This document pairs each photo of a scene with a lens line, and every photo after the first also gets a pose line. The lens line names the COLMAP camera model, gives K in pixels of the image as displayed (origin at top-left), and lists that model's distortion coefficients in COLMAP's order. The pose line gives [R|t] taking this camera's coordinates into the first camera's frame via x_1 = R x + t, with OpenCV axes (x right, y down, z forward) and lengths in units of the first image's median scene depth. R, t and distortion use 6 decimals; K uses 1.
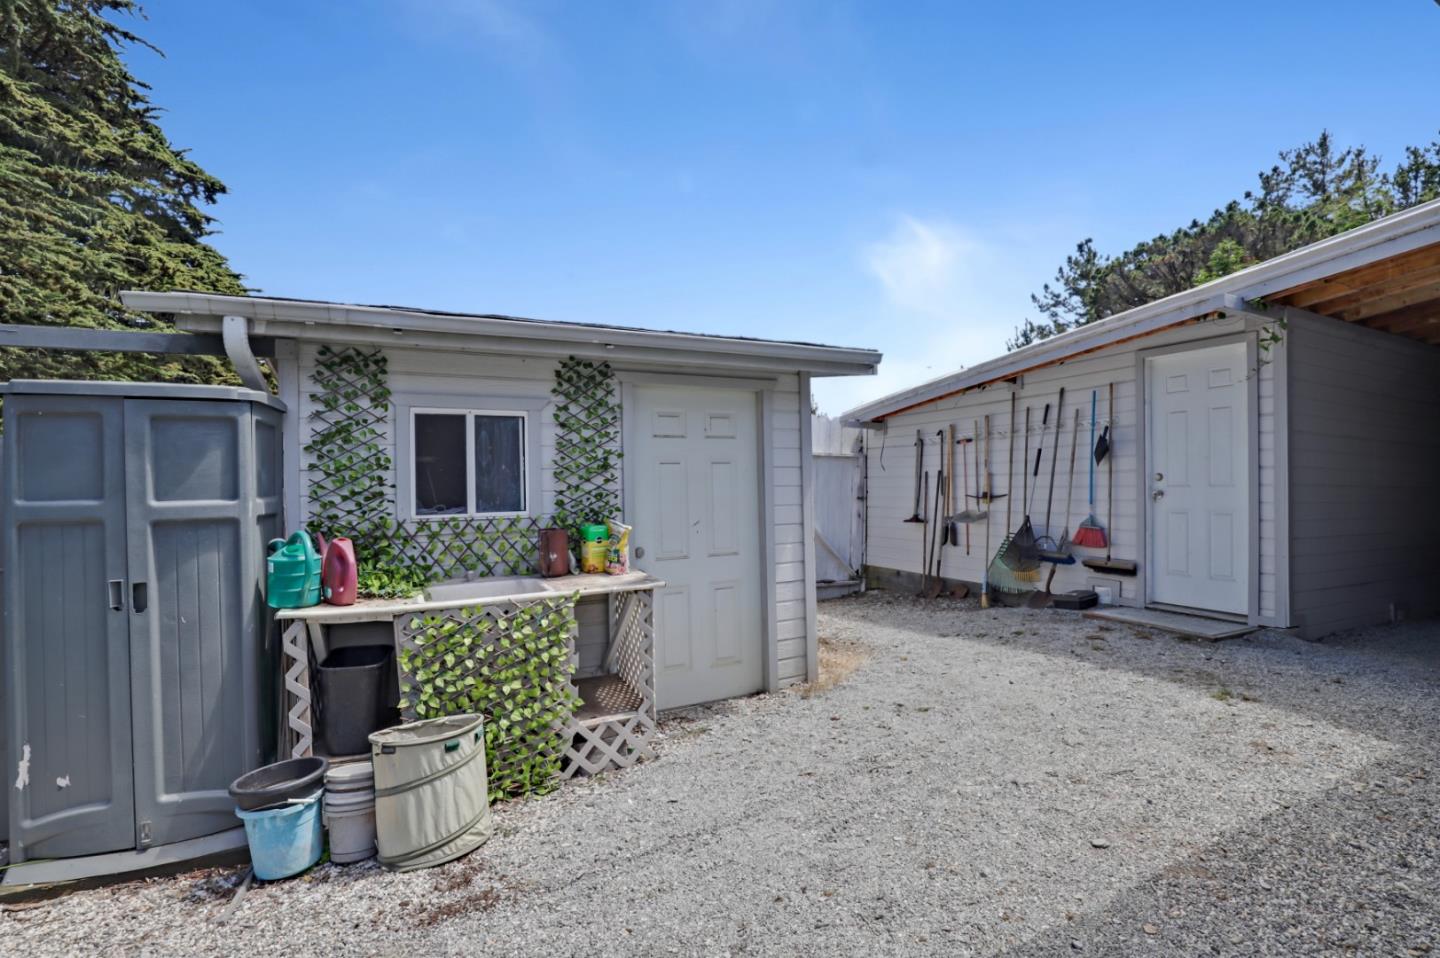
lens RADIAL K [[666.9, 0, 732.0], [0, 666.9, 483.3], [0, 0, 1]] dist [-0.024790, 0.000426]
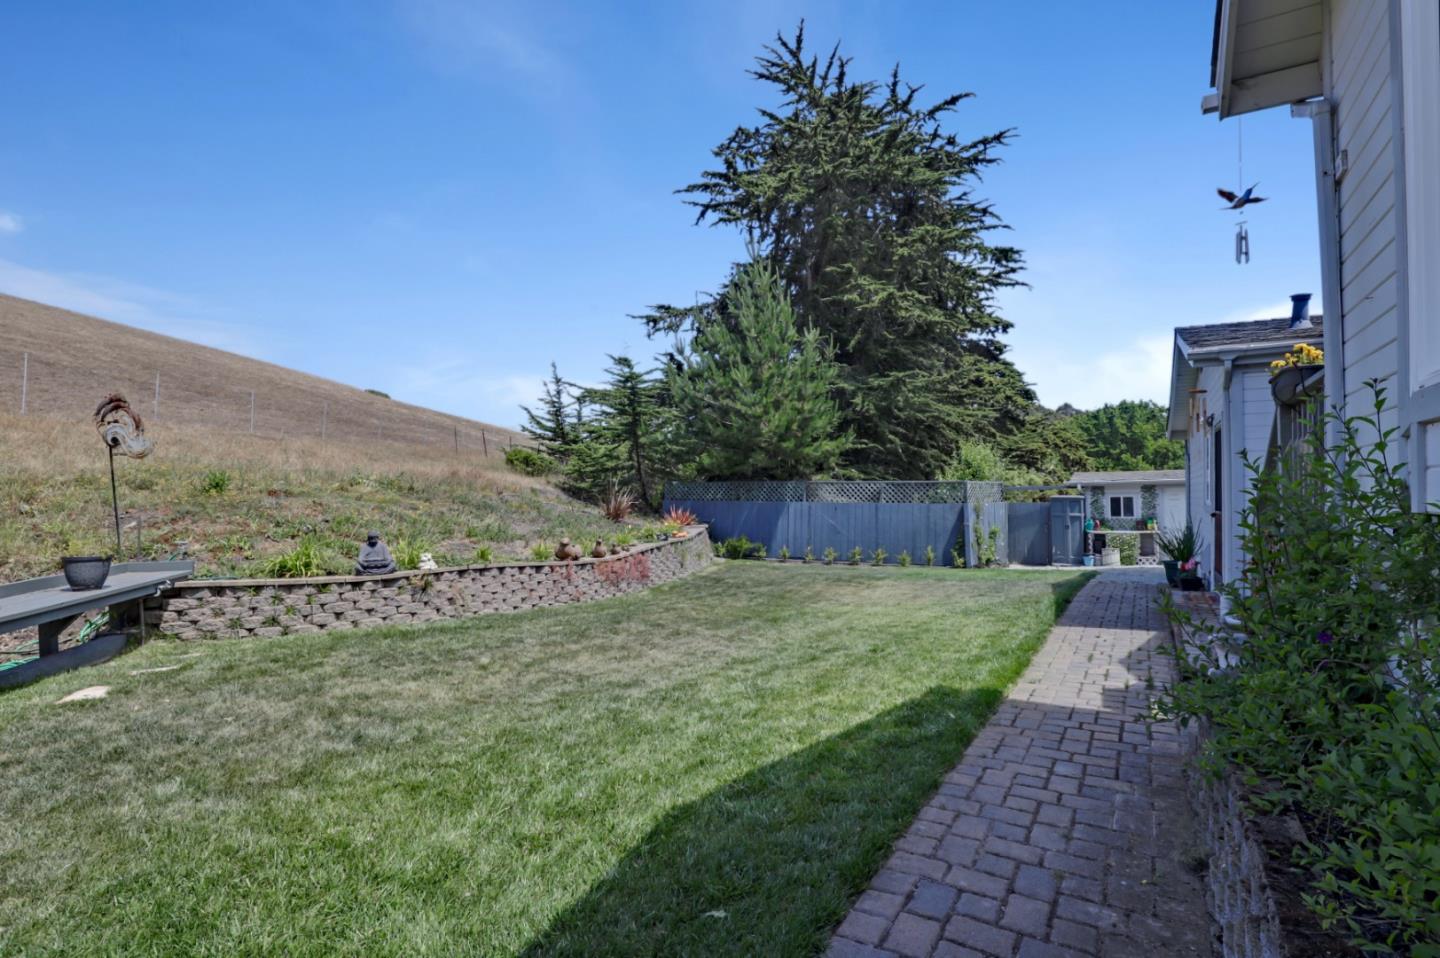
lens RADIAL K [[666.9, 0, 732.0], [0, 666.9, 483.3], [0, 0, 1]] dist [-0.024790, 0.000426]
pose [[0.534869, -0.004873, -0.844921, 1.367926], [0.001250, 0.999987, -0.004976, -0.113115], [0.844934, 0.001605, 0.534868, -2.524381]]
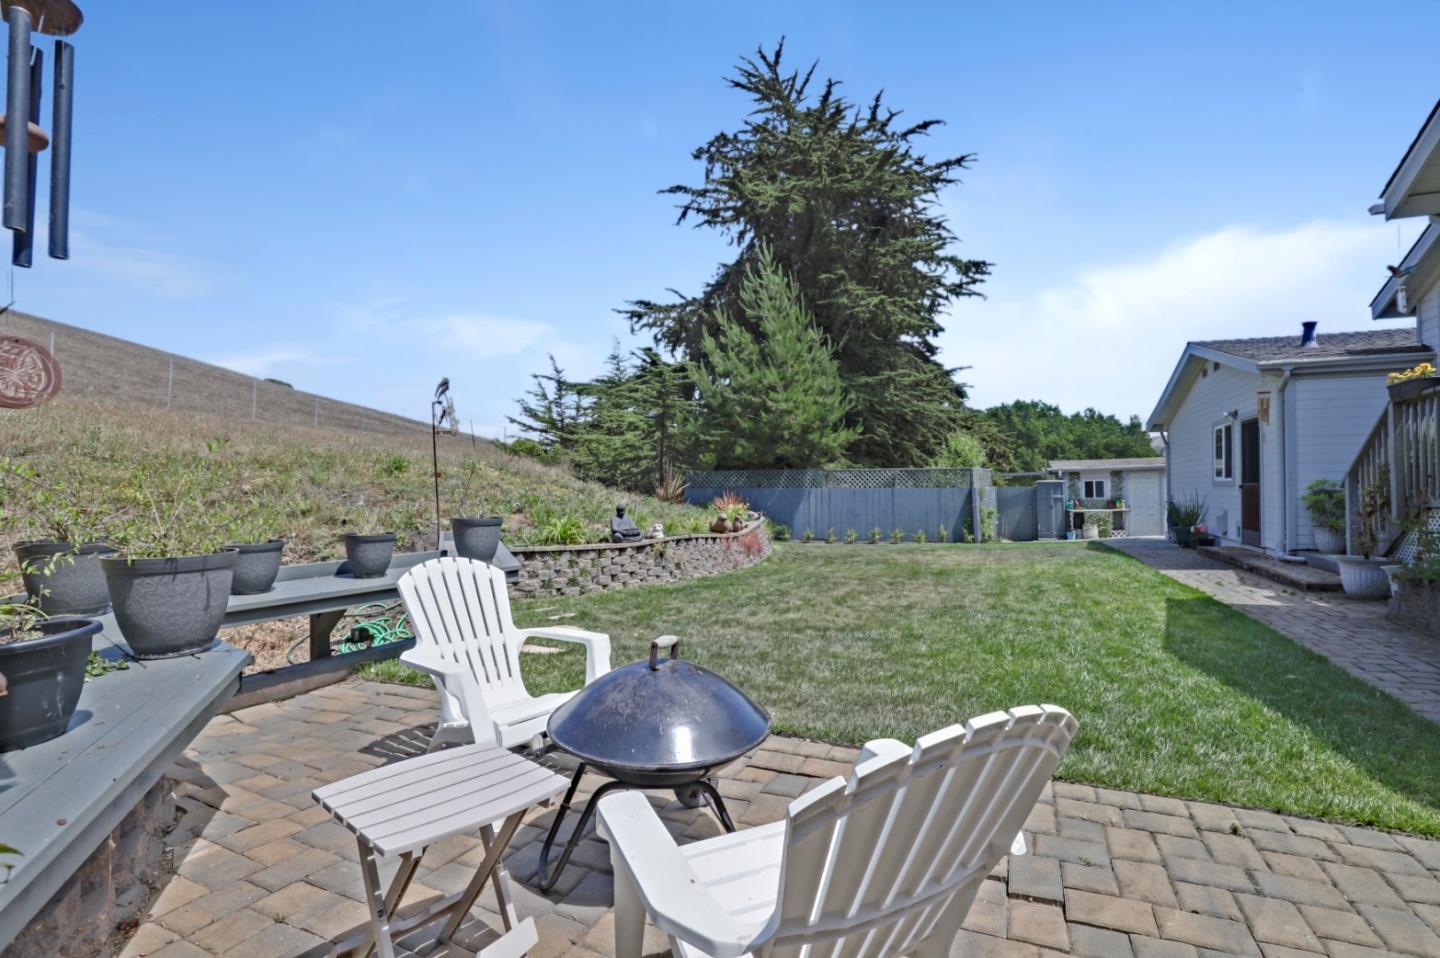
lens RADIAL K [[666.9, 0, 732.0], [0, 666.9, 483.3], [0, 0, 1]] dist [-0.024790, 0.000426]
pose [[0.659162, -0.003059, -0.751995, 1.160736], [0.007445, 0.999969, 0.002458, -0.074240], [0.751964, -0.007219, 0.659165, -3.226028]]
